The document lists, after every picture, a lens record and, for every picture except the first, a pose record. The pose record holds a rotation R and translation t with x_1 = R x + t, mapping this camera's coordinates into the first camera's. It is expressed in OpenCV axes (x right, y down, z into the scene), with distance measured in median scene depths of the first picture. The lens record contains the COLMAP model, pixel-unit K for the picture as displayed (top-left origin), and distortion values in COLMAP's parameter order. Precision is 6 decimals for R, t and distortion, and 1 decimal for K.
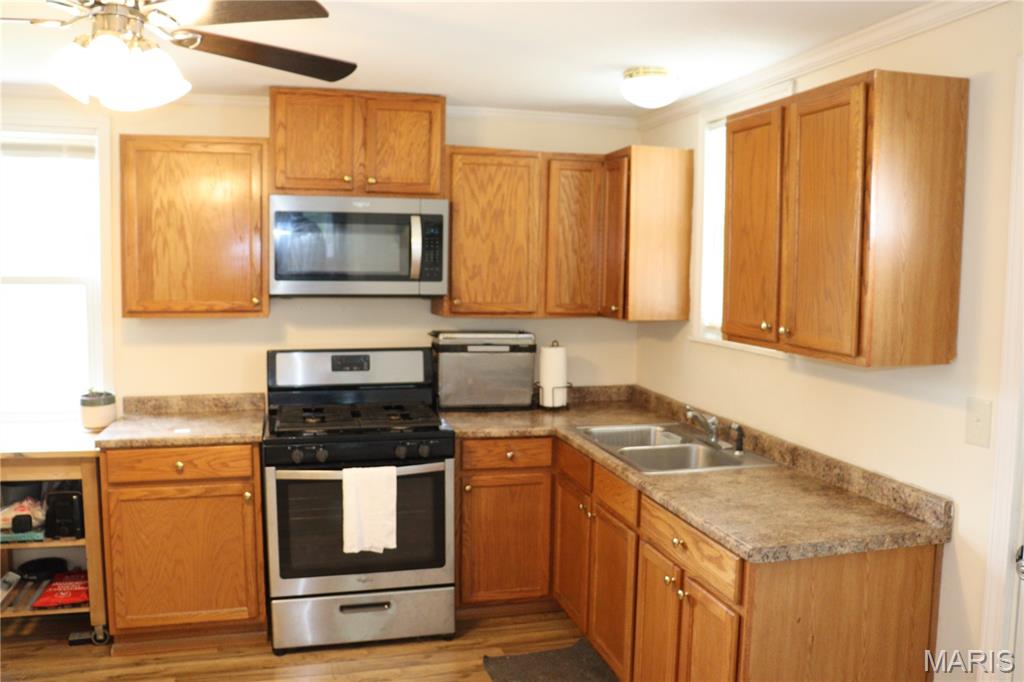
lens RADIAL K [[837.6, 0, 515.2], [0, 837.6, 344.8], [0, 0, 1]] dist [-0.167678, 0.141492]
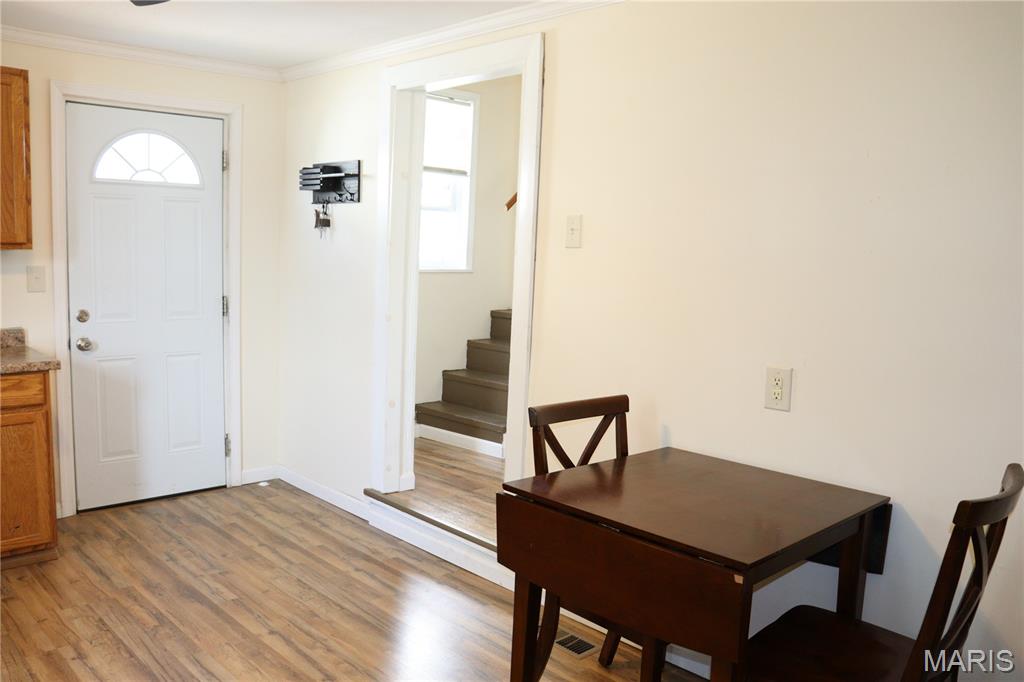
lens RADIAL K [[837.6, 0, 508.9], [0, 837.6, 342.5], [0, 0, 1]] dist [-0.167678, 0.141492]
pose [[-0.477763, -0.129693, 0.868863, -0.951244], [0.048991, 0.983570, 0.173753, -0.014835], [-0.877122, 0.125579, -0.463560, 0.588579]]
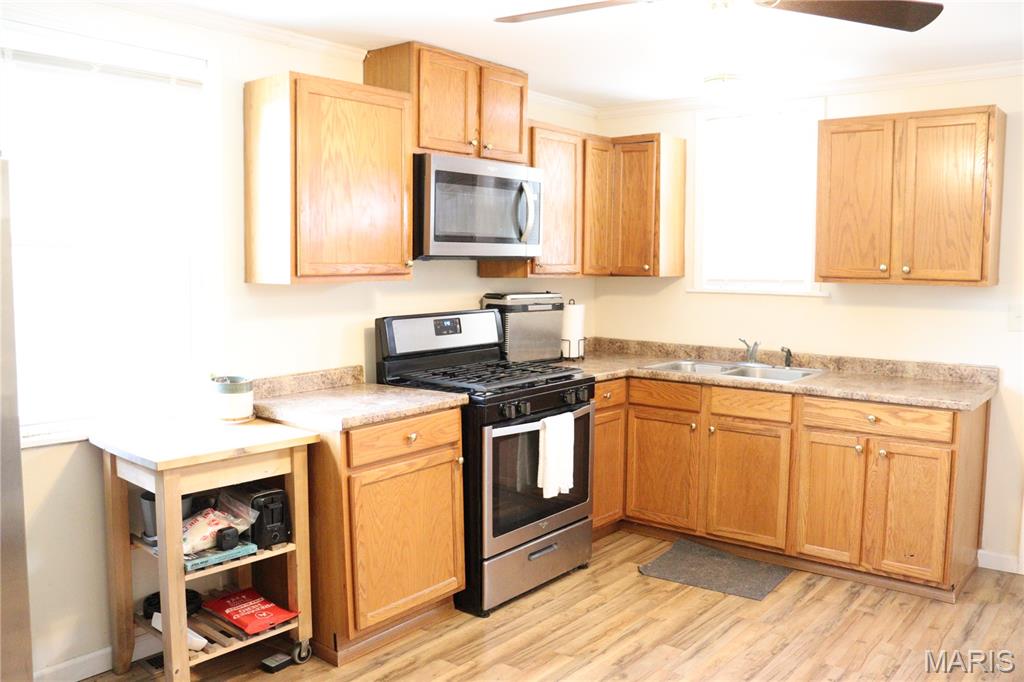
lens RADIAL K [[837.6, 0, 516.1], [0, 837.6, 343.6], [0, 0, 1]] dist [-0.167678, 0.141492]
pose [[0.812611, -0.069769, 0.578615, -0.814416], [0.064781, 0.997469, 0.029296, 0.020355], [-0.579195, 0.013677, 0.815074, 0.147710]]
